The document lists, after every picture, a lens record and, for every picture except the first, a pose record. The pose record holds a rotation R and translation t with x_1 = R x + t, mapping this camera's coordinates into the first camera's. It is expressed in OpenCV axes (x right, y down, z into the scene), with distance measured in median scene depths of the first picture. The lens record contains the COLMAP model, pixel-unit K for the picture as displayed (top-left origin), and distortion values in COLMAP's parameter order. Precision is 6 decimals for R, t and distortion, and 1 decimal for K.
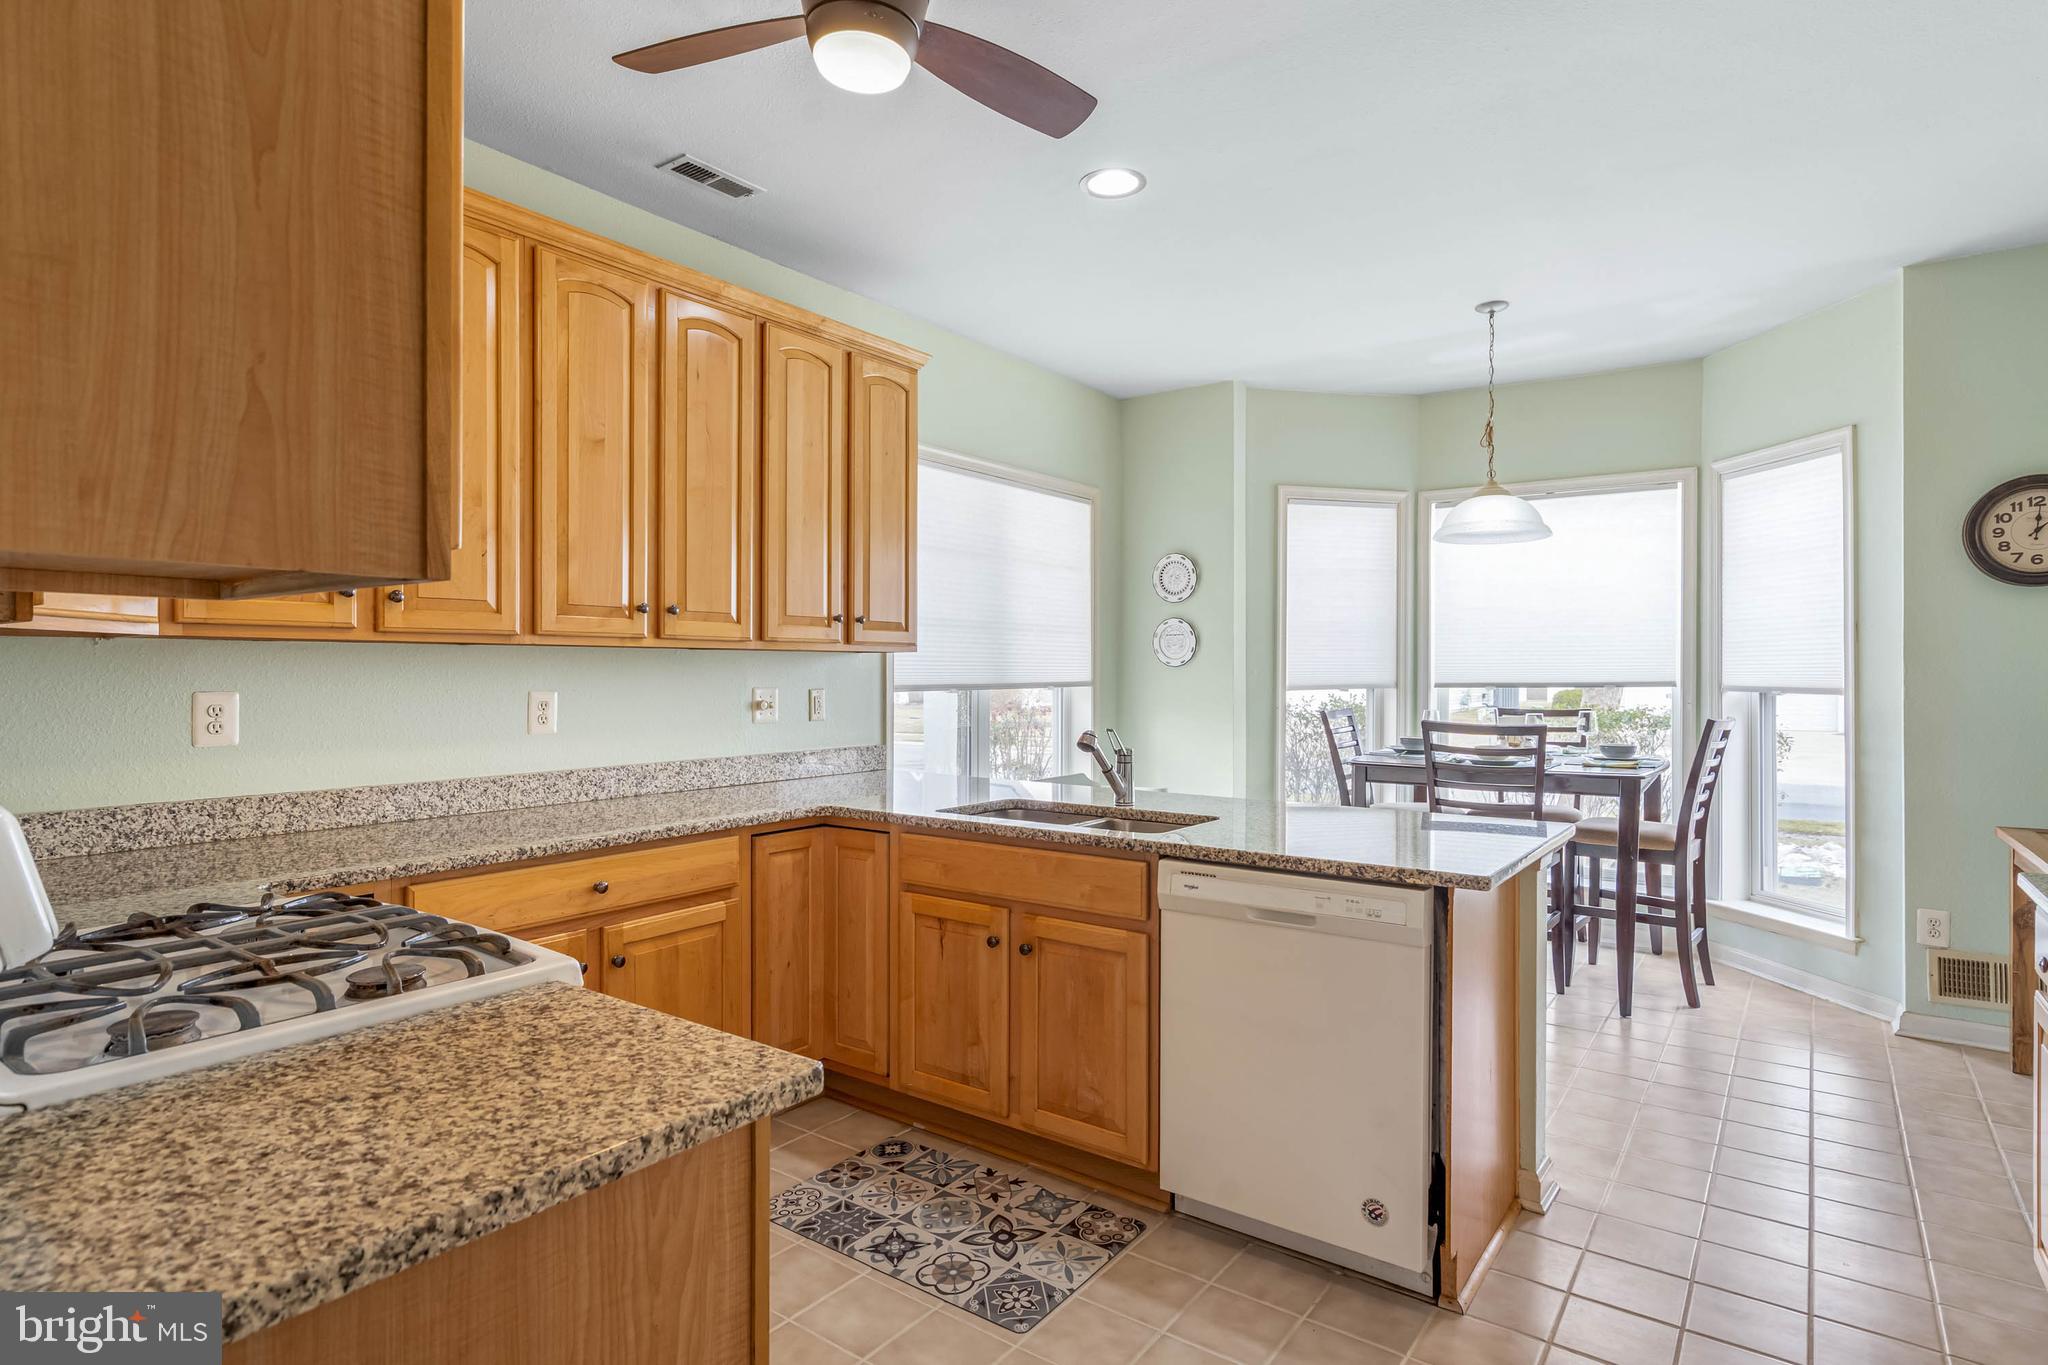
lens RADIAL K [[1078.7, 0, 1025.2], [0, 1078.7, 668.7], [0, 0, 1]] dist [0.000157, 0.001900]
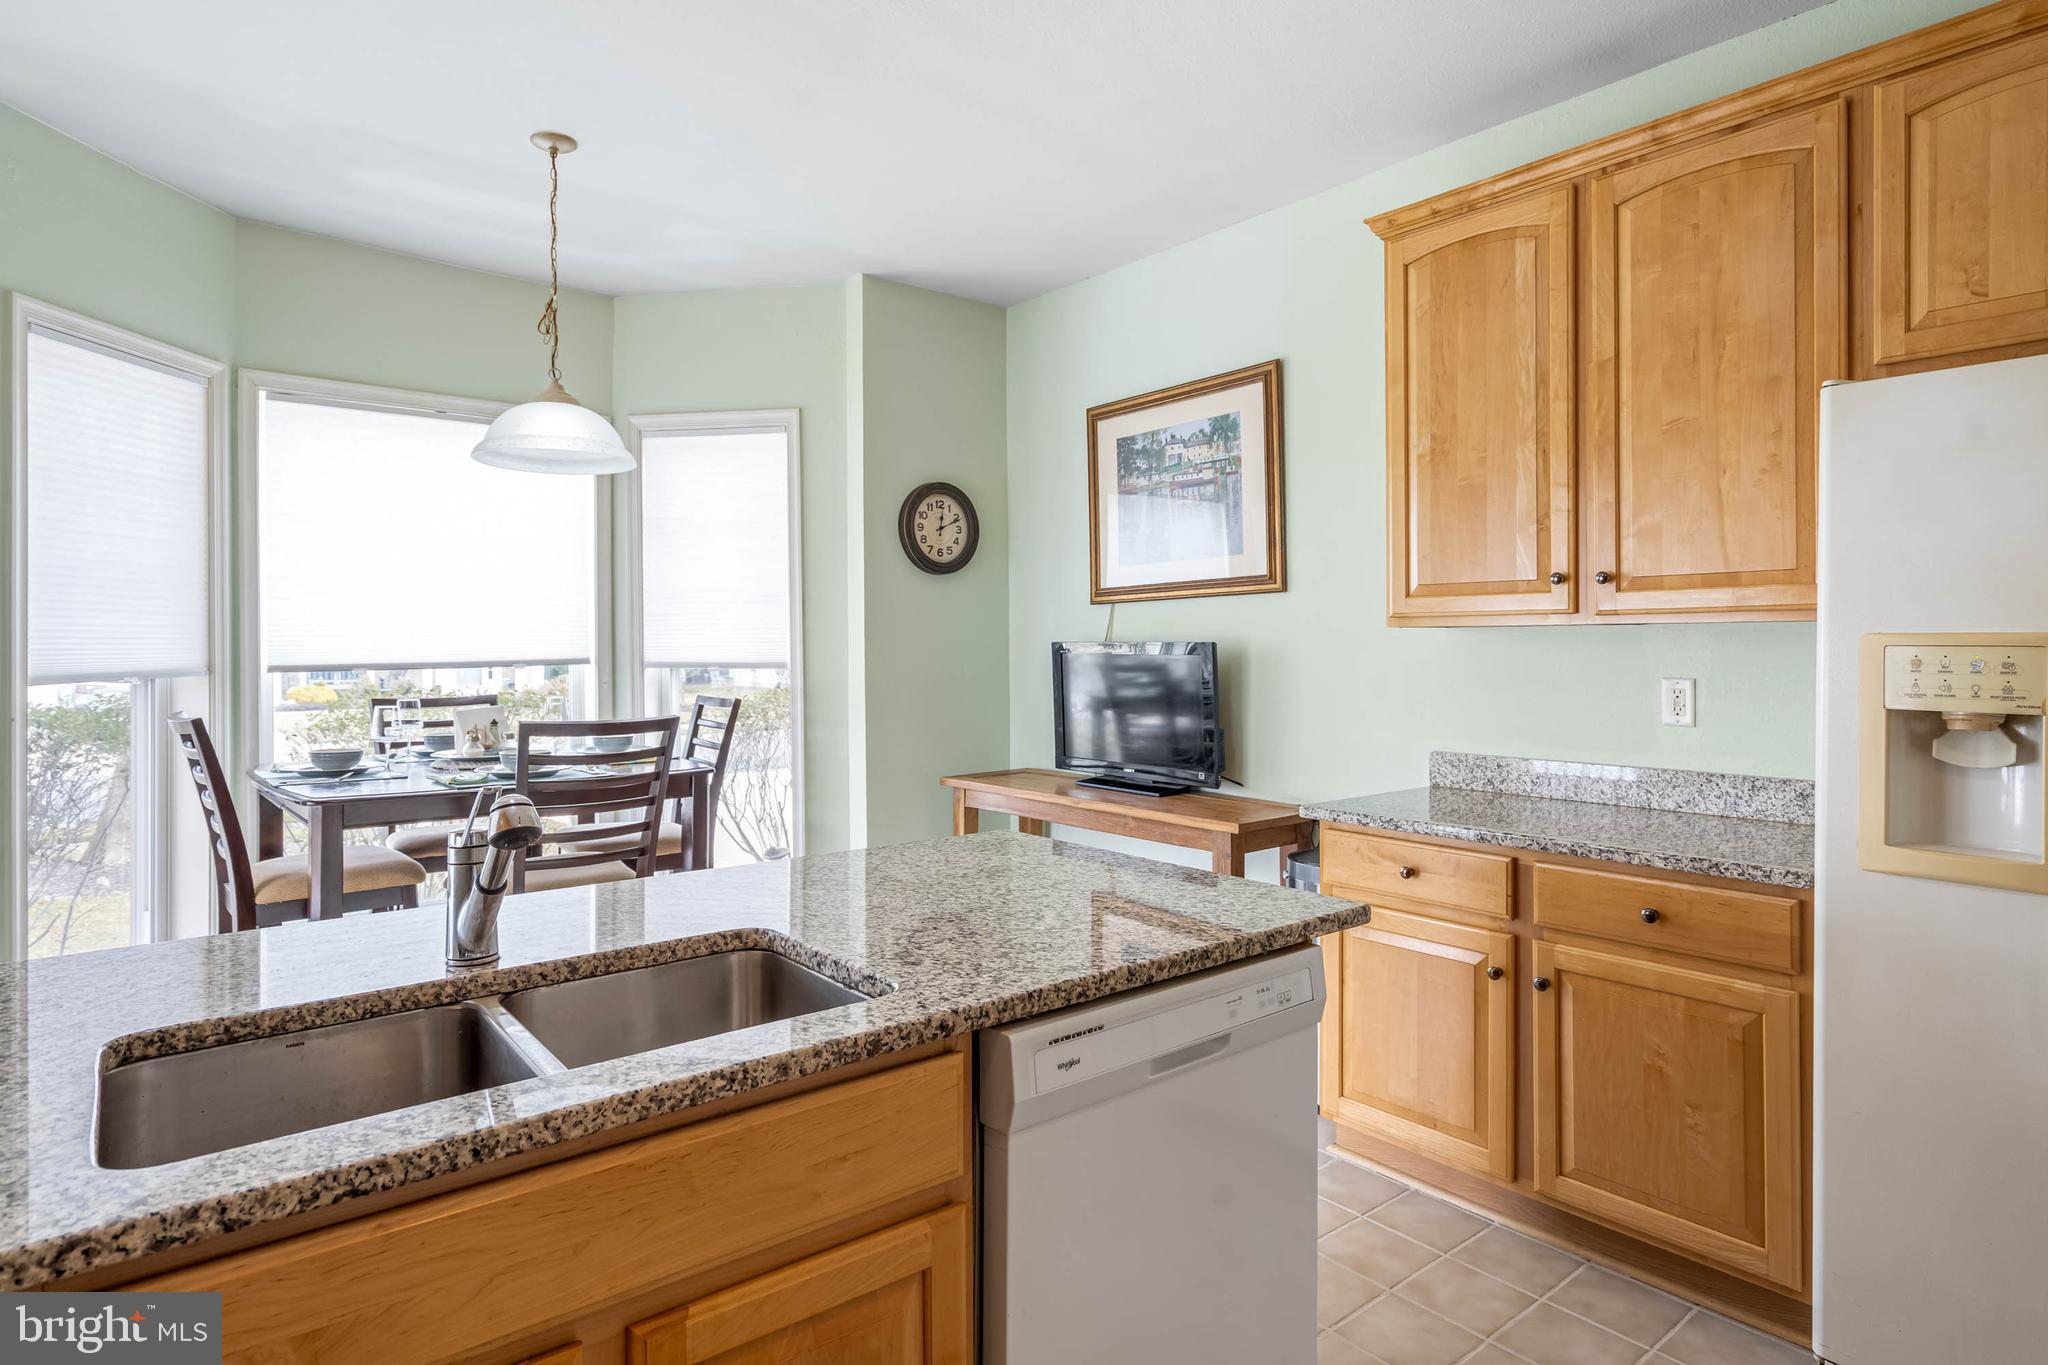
lens RADIAL K [[1111.1, 0, 1028.8], [0, 1111.1, 648.3], [0, 0, 1]] dist [0.004707, 0.000586]
pose [[0.249558, -0.006308, 0.968339, -0.292646], [0.001246, 0.999980, 0.006192, -0.001399], [-0.968359, -0.000338, 0.249561, 0.699348]]
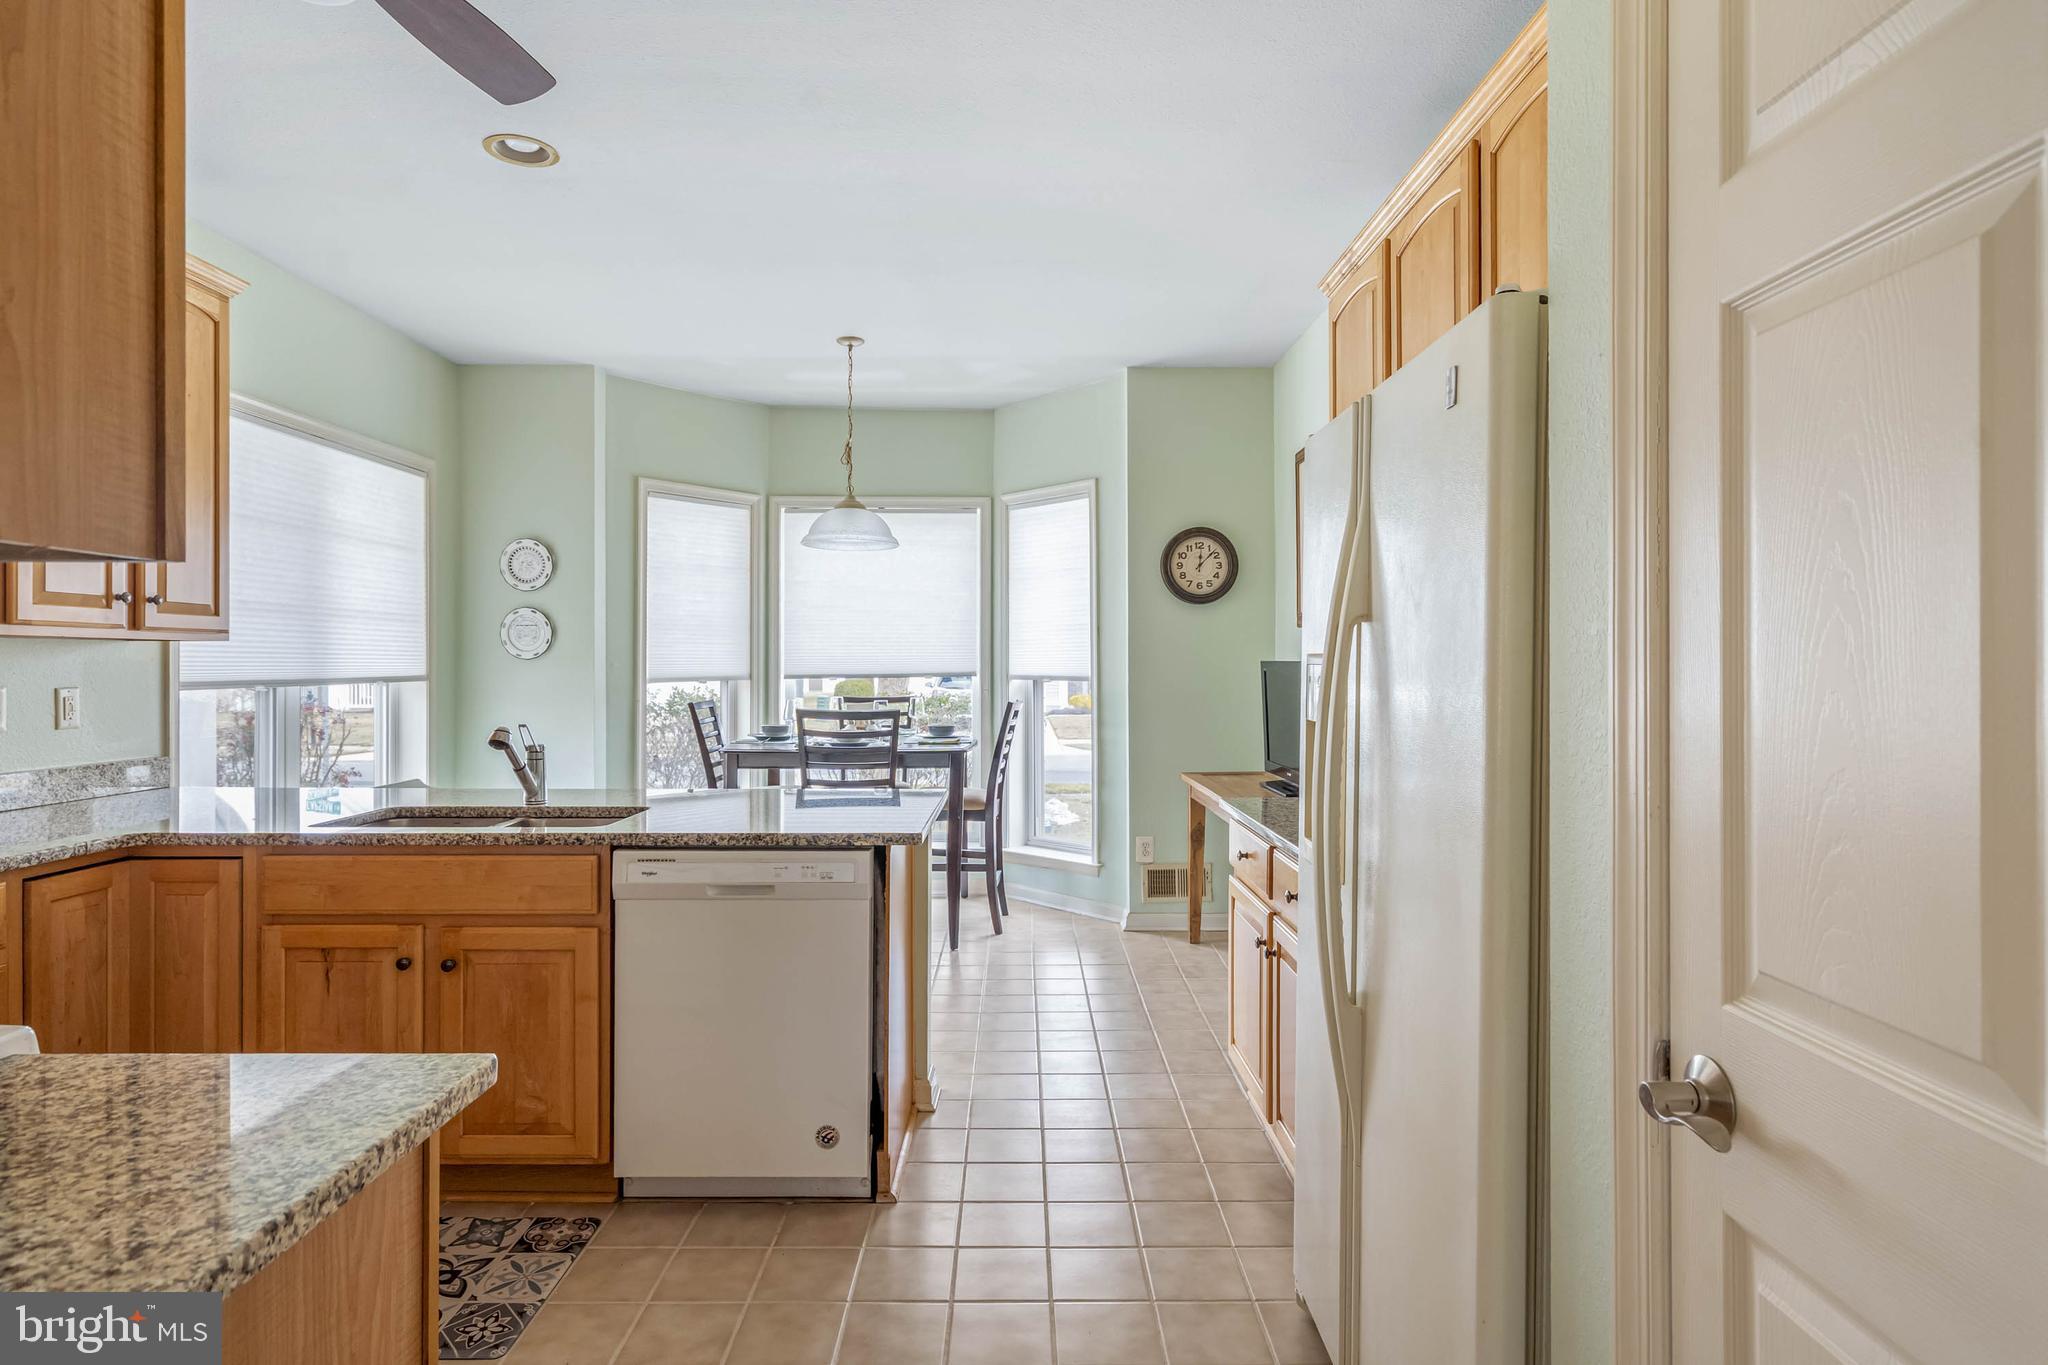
lens RADIAL K [[1093.4, 0, 1023.9], [0, 1093.4, 659.3], [0, 0, 1]] dist [-0.000707, 0.000804]
pose [[0.804006, 0.001451, 0.594619, -0.141238], [-0.000336, 0.999998, -0.001986, -0.000024], [-0.594621, 0.001397, 0.804005, -0.039802]]
